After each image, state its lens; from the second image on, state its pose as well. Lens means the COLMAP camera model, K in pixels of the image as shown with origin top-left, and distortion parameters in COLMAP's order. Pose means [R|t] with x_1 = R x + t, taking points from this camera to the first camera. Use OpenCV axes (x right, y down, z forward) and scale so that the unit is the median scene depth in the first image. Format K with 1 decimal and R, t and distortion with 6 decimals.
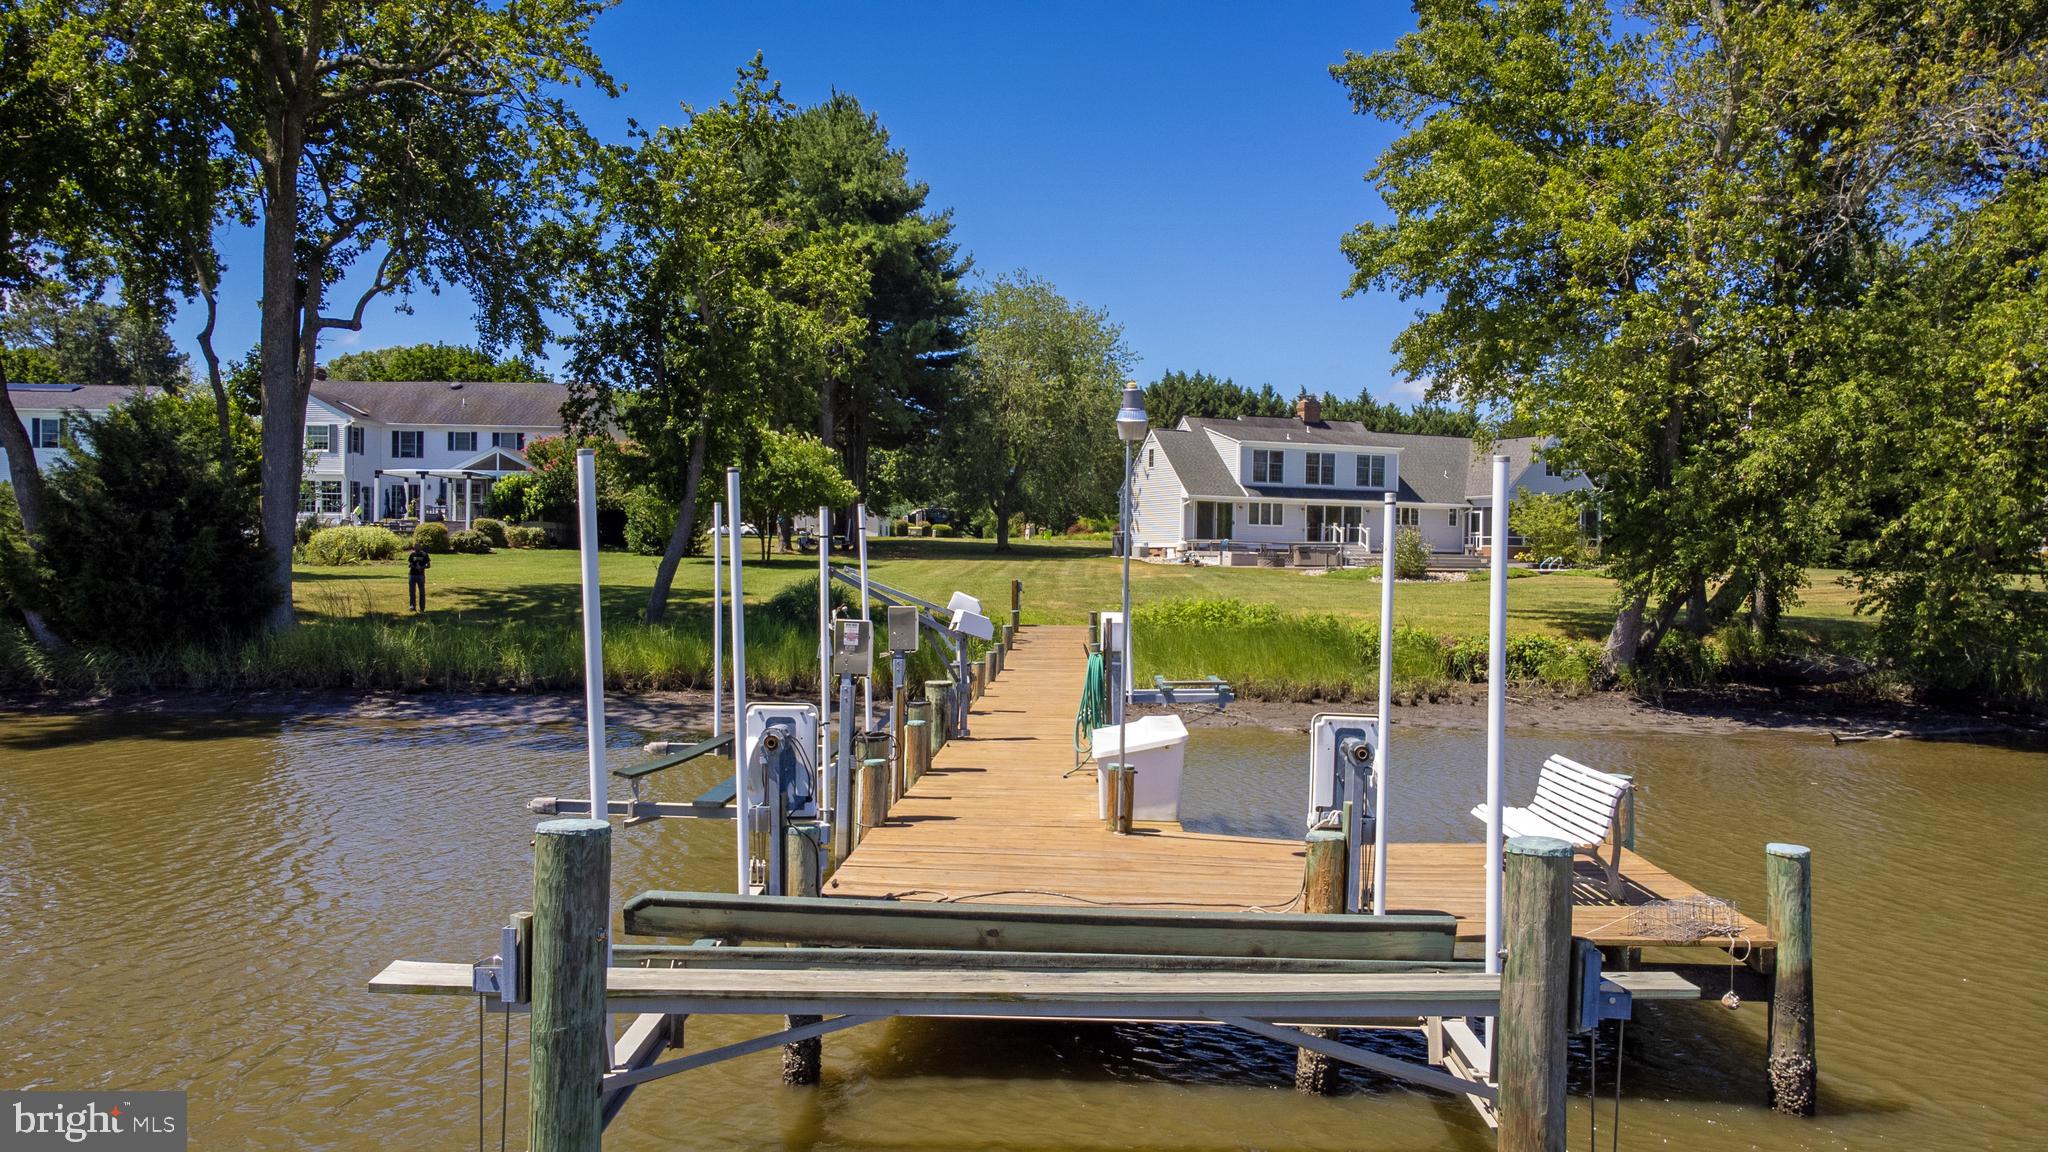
lens RADIAL K [[1506.3, 0, 1015.4], [0, 1506.3, 555.5], [0, 0, 1]] dist [0.039537, 0.018892]
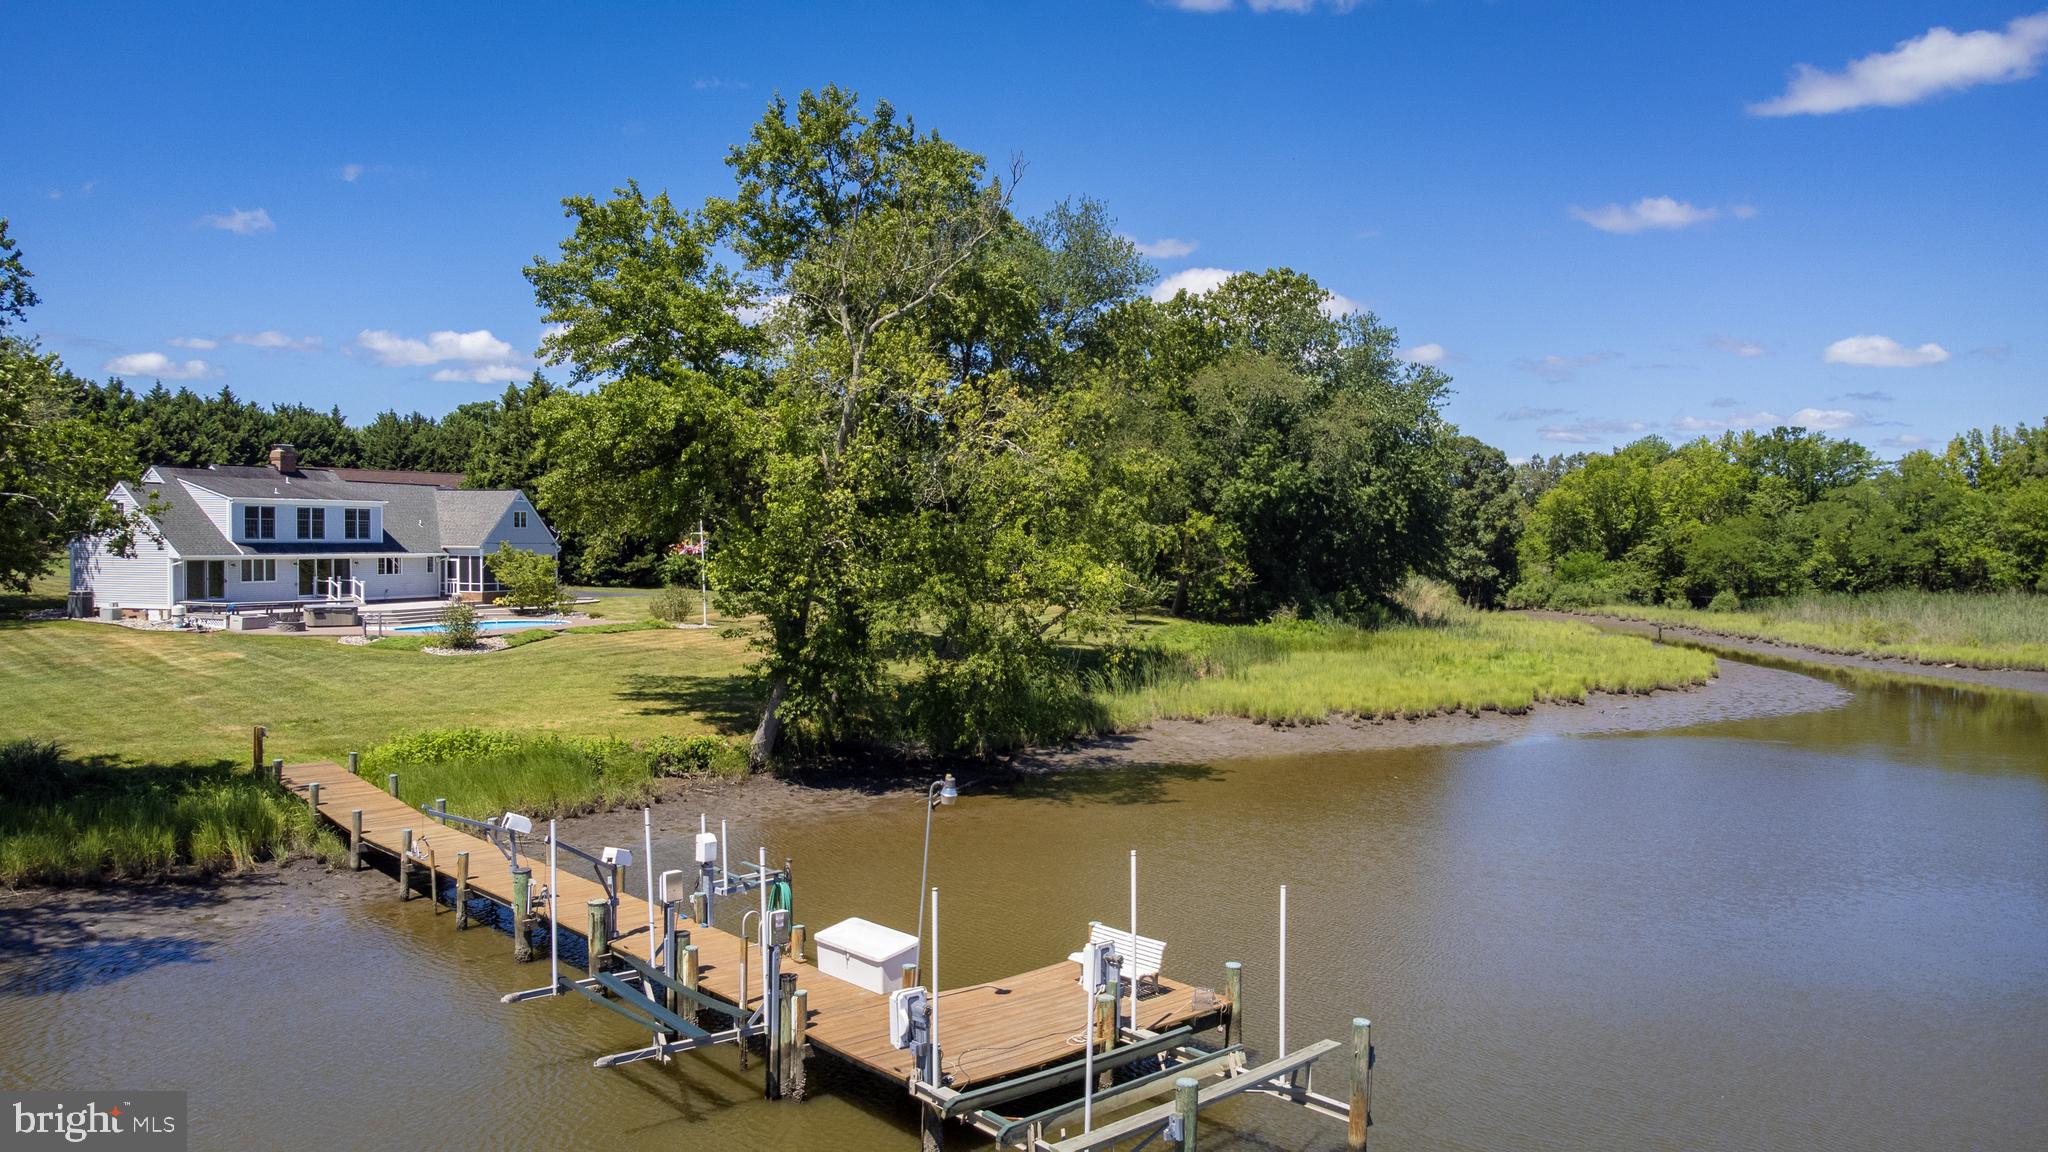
lens RADIAL K [[1506.3, 0, 1004.0], [0, 1506.3, 569.2], [0, 0, 1]] dist [0.039537, 0.018892]
pose [[0.717710, -0.023117, 0.695958, -0.179556], [-0.003112, 0.999332, 0.036403, -0.066352], [-0.696335, -0.028292, 0.717159, -0.062437]]
